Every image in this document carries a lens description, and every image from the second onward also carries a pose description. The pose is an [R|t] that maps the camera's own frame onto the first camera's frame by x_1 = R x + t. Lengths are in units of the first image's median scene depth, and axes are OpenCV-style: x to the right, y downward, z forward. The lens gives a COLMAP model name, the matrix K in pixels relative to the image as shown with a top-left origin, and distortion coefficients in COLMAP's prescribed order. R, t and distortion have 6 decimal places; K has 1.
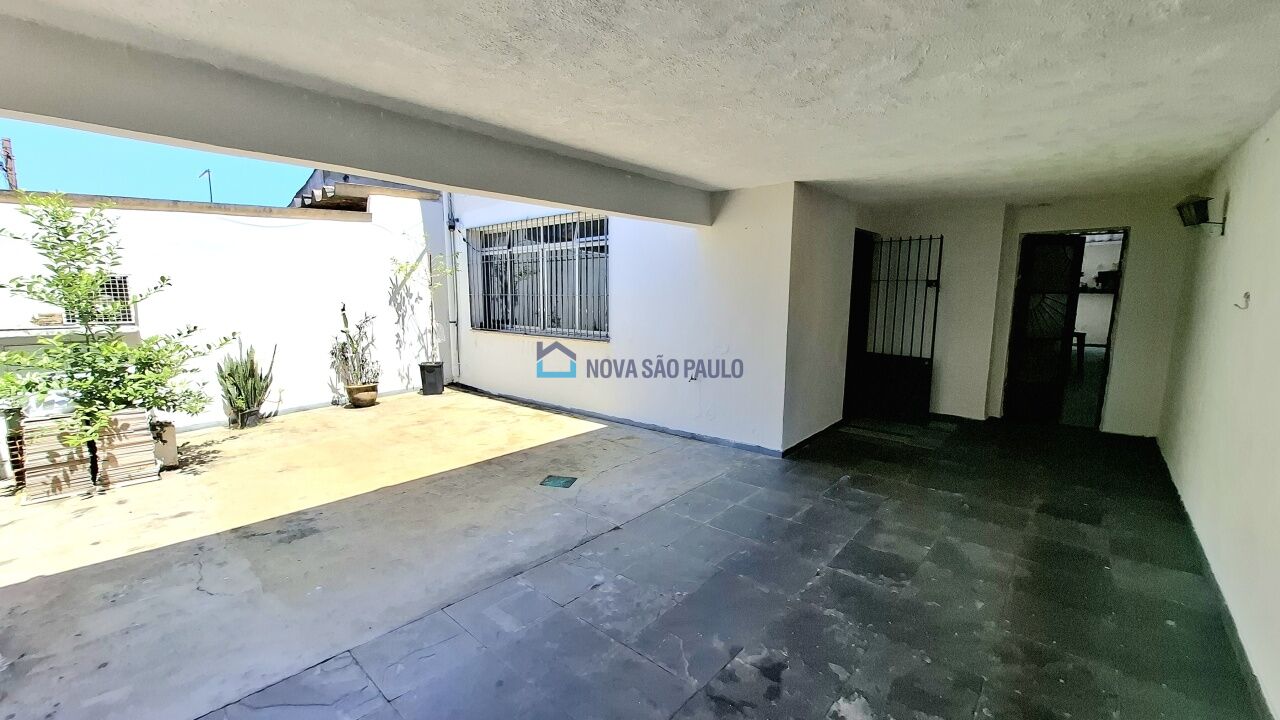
lens RADIAL K [[503.6, 0, 640.0], [0, 503.6, 360.0], [0, 0, 1]] dist [-0.013017, 0.003467]
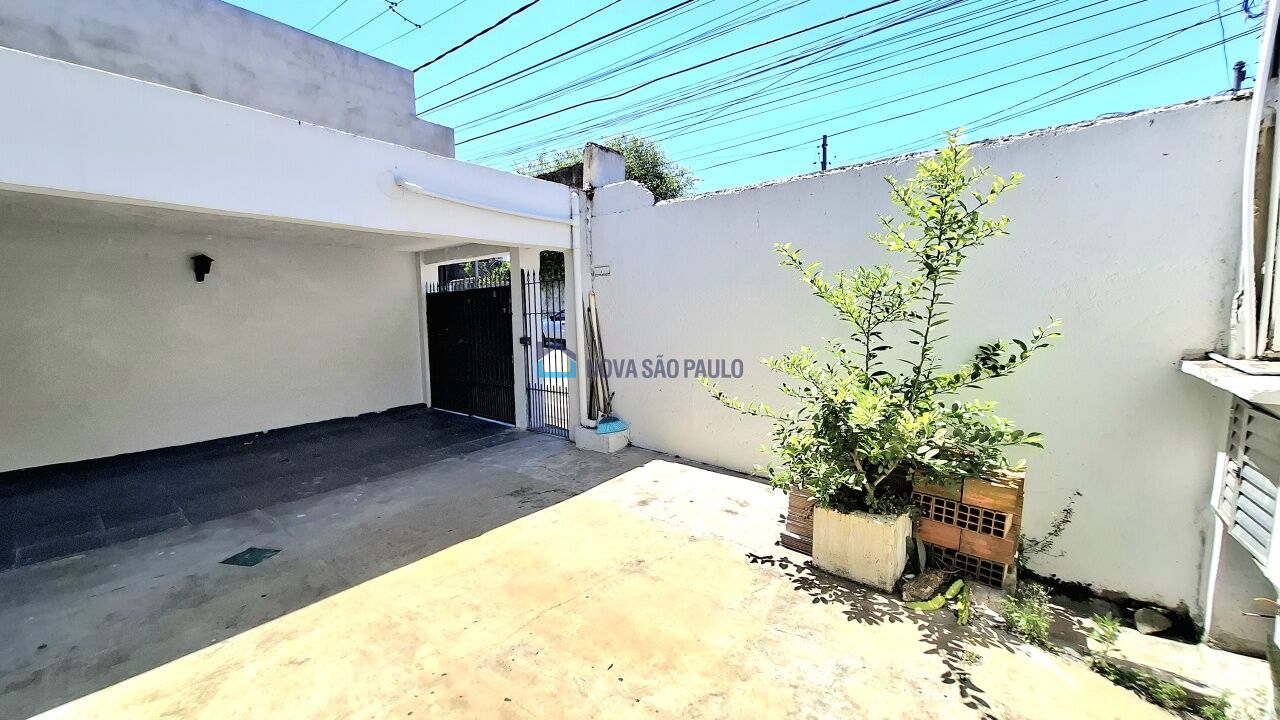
lens RADIAL K [[503.6, 0, 640.0], [0, 503.6, 360.0], [0, 0, 1]] dist [-0.013017, 0.003467]
pose [[-0.999645, 0.015957, -0.021355, -0.699473], [0.010849, 0.975249, 0.220844, -0.200037], [0.024351, 0.220534, -0.975075, 1.596666]]
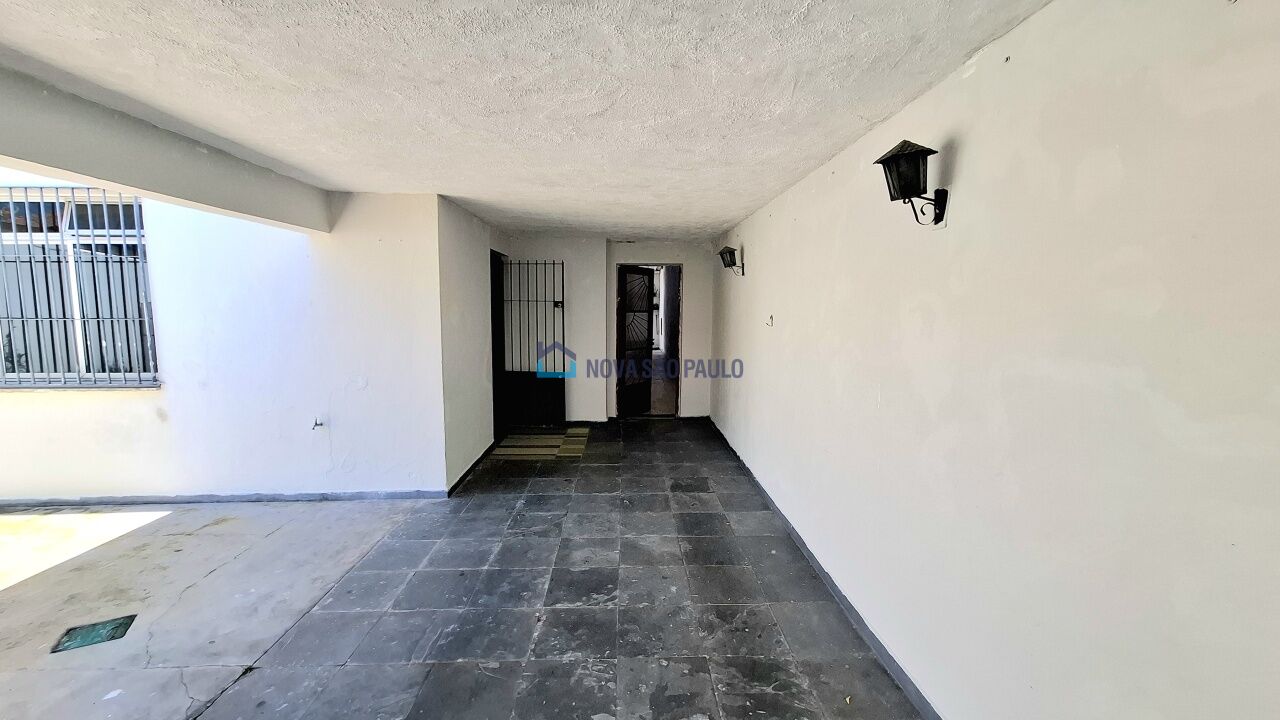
lens RADIAL K [[503.6, 0, 640.0], [0, 503.6, 360.0], [0, 0, 1]] dist [-0.013017, 0.003467]
pose [[0.724720, -0.069794, 0.685500, -0.070495], [0.090153, 0.995909, 0.006087, -0.026315], [-0.683121, 0.057388, 0.728047, 0.098497]]
